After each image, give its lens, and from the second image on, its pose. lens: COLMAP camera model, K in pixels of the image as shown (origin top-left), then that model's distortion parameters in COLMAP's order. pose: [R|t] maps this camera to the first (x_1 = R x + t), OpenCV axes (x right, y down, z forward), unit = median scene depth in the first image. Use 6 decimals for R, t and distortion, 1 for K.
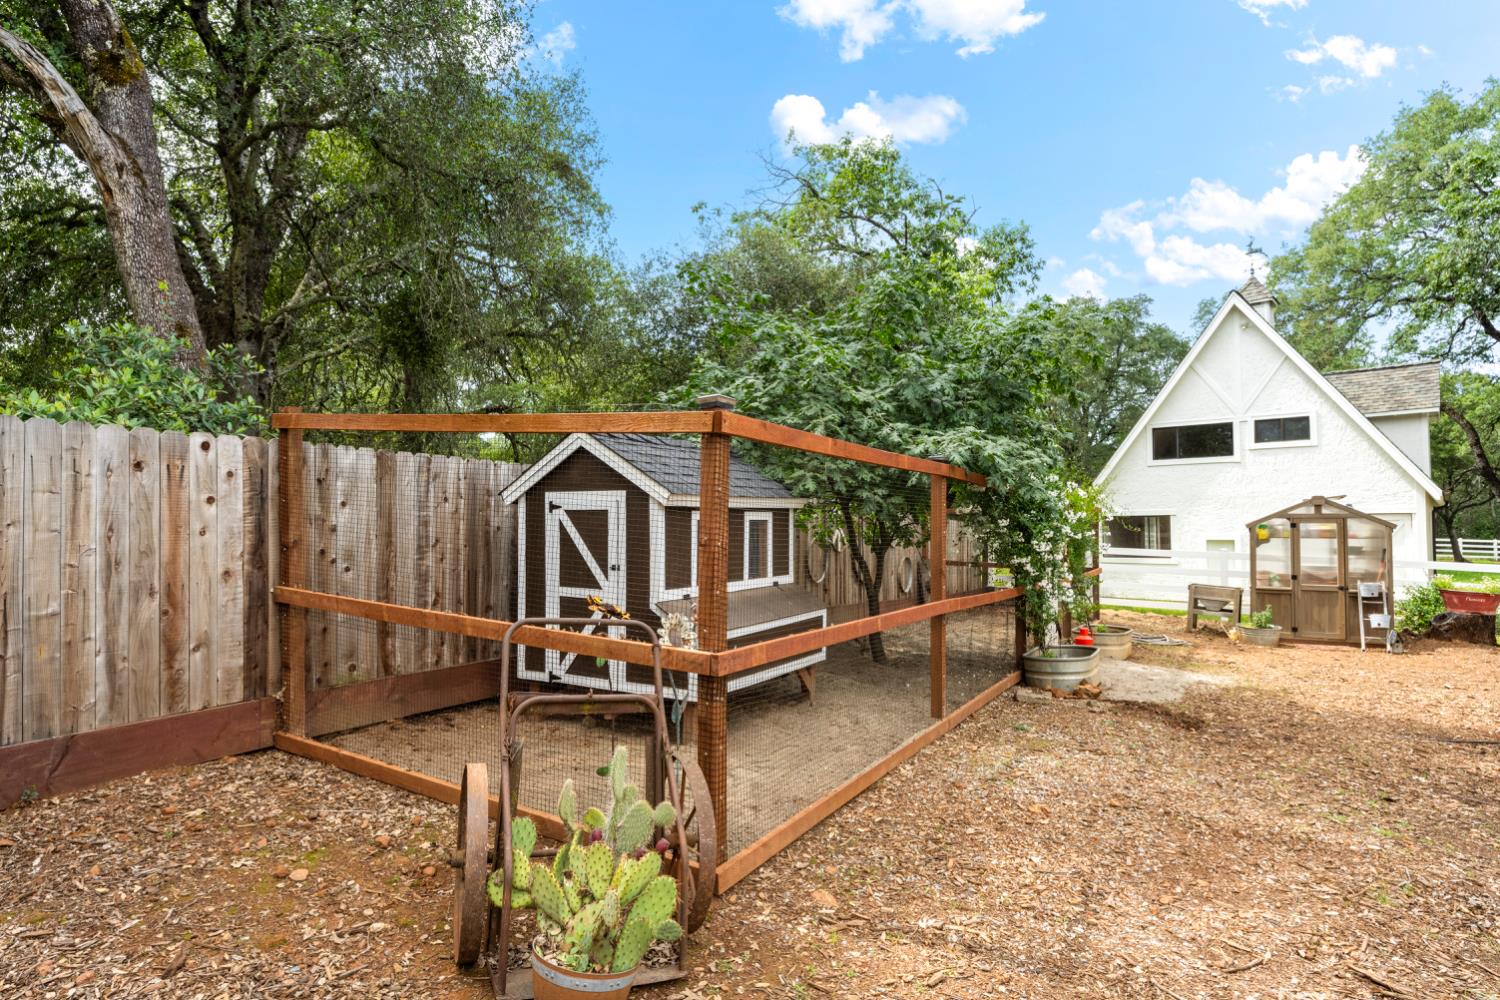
lens RADIAL K [[834.7, 0, 741.2], [0, 834.7, 502.7], [0, 0, 1]] dist [-0.004037, -0.000506]
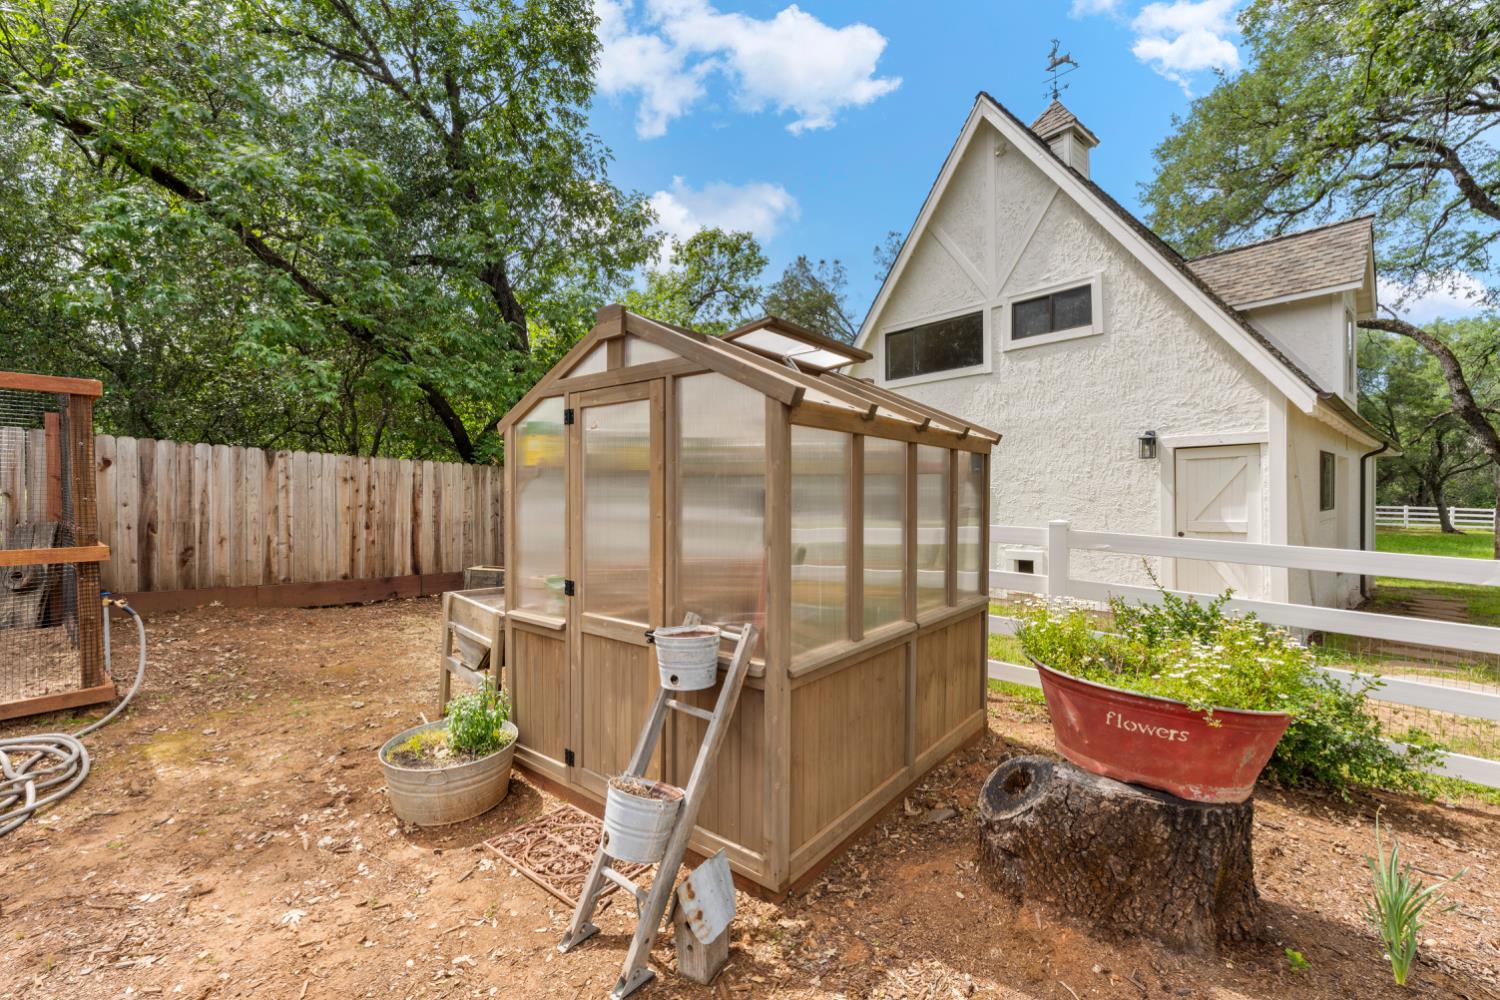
lens RADIAL K [[622.5, 0, 750.0], [0, 622.5, 500.0], [0, 0, 1]] dist [-0.001334, -0.000298]
pose [[0.988992, 0.006072, -0.147847, 0.500122], [-0.001113, 0.999434, 0.033607, 0.032872], [0.147968, -0.033073, 0.988439, 0.516751]]
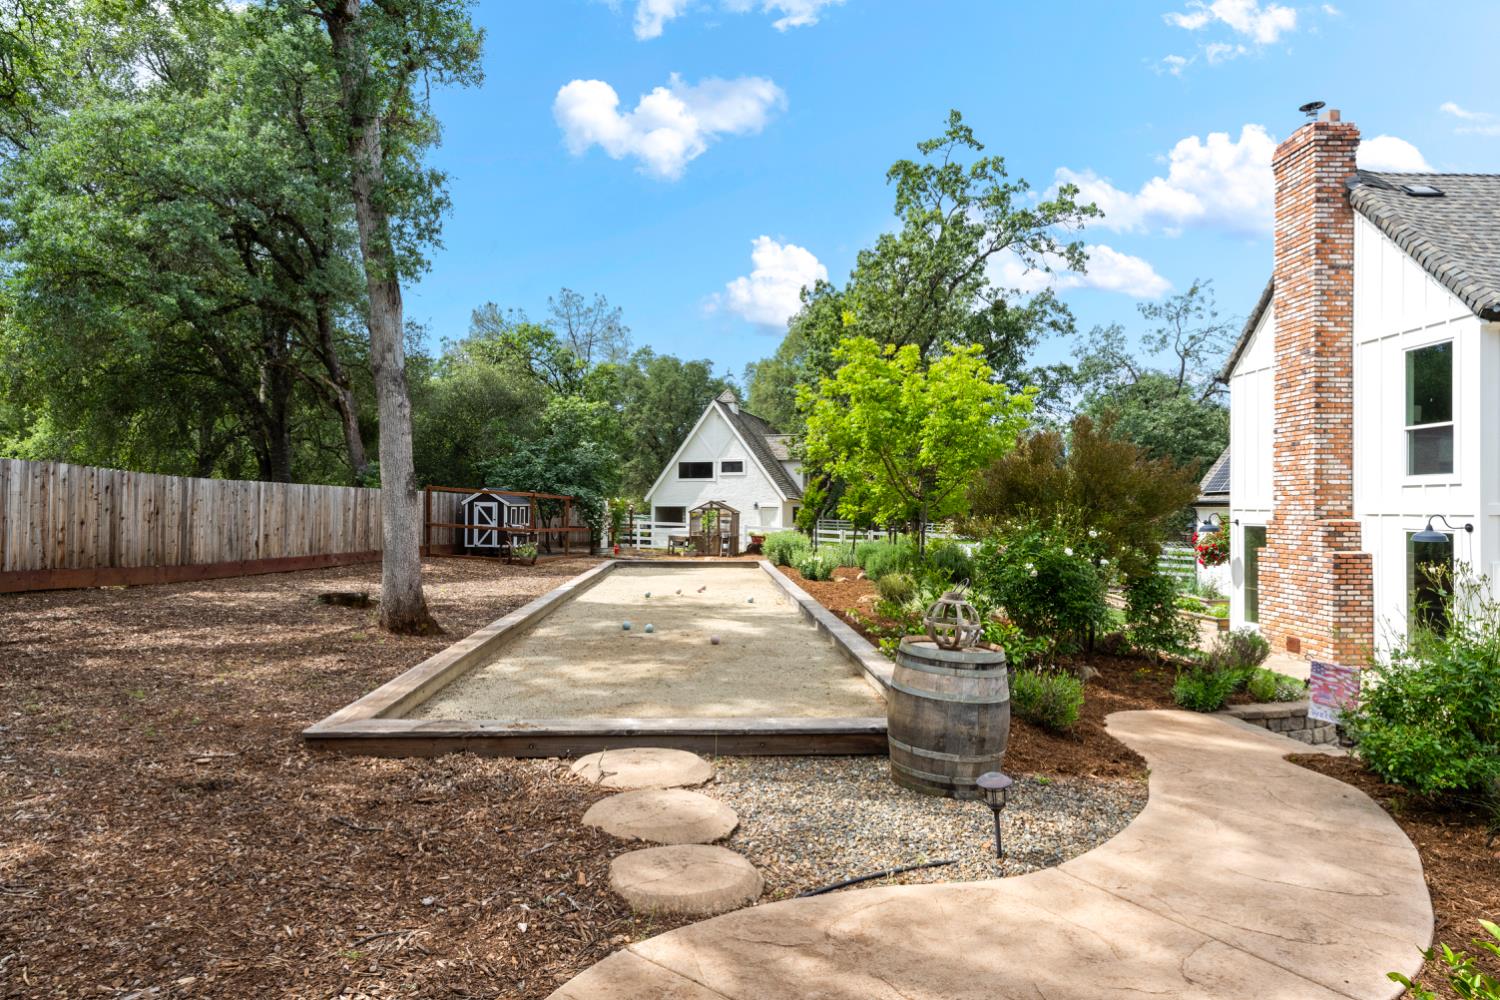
lens RADIAL K [[829.7, 0, 746.2], [0, 829.7, 505.2], [0, 0, 1]] dist [-0.003138, 0.001075]
pose [[0.905215, 0.007387, 0.424889, -0.210748], [-0.014827, 0.999789, 0.014207, -0.021136], [-0.424694, -0.019160, 0.905134, -0.918629]]
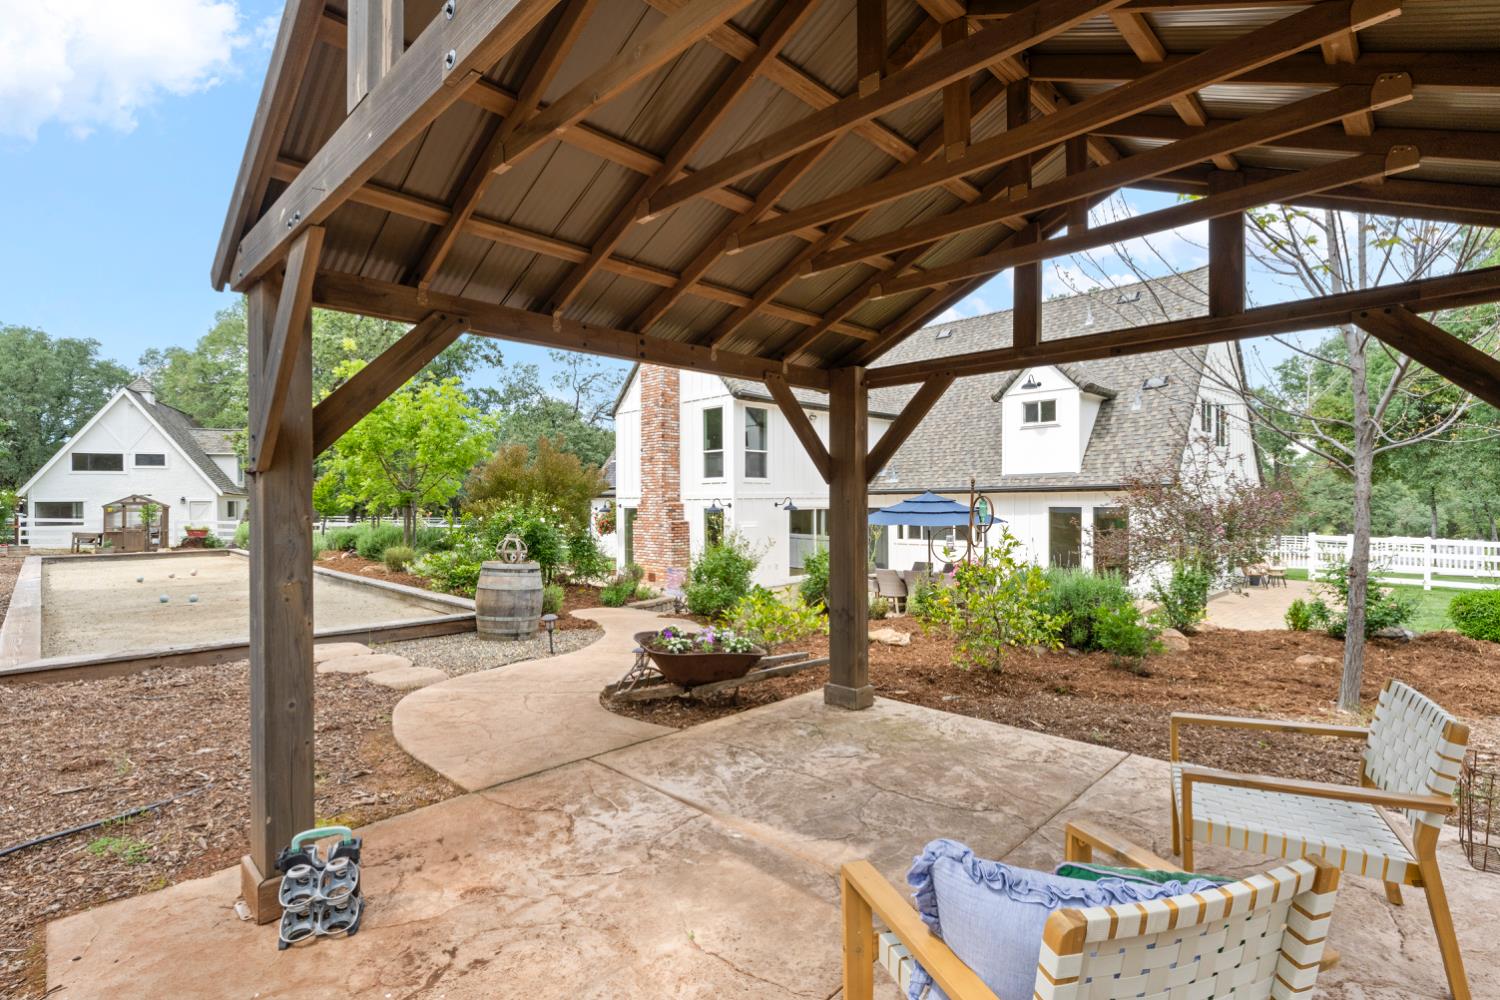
lens RADIAL K [[706.1, 0, 735.2], [0, 706.1, 500.4], [0, 0, 1]] dist [0.003140, -0.000247]
pose [[0.402791, 0.004338, 0.915282, -0.347512], [-0.015197, 0.999883, 0.001949, -0.014332], [-0.915166, -0.014695, 0.402810, -0.986267]]
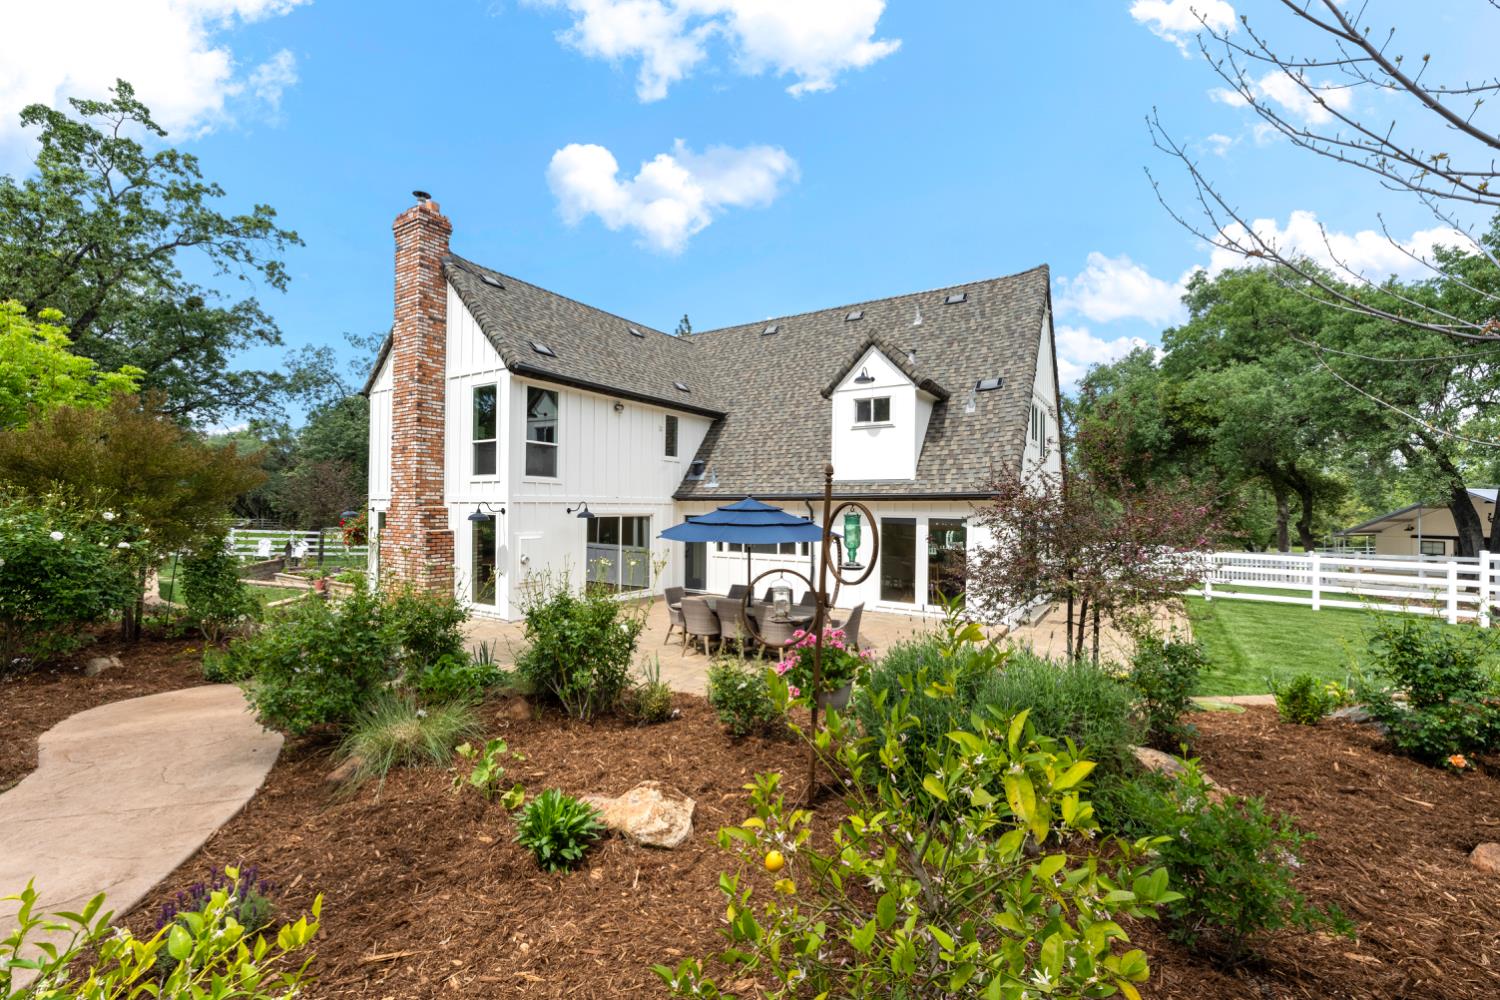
lens RADIAL K [[622.5, 0, 750.0], [0, 622.5, 500.0], [0, 0, 1]] dist [-0.001334, -0.000298]
pose [[0.154637, 0.017943, 0.987808, -0.120860], [-0.029986, 0.999460, -0.013460, -0.015827], [-0.987516, -0.027539, 0.155092, -0.956958]]
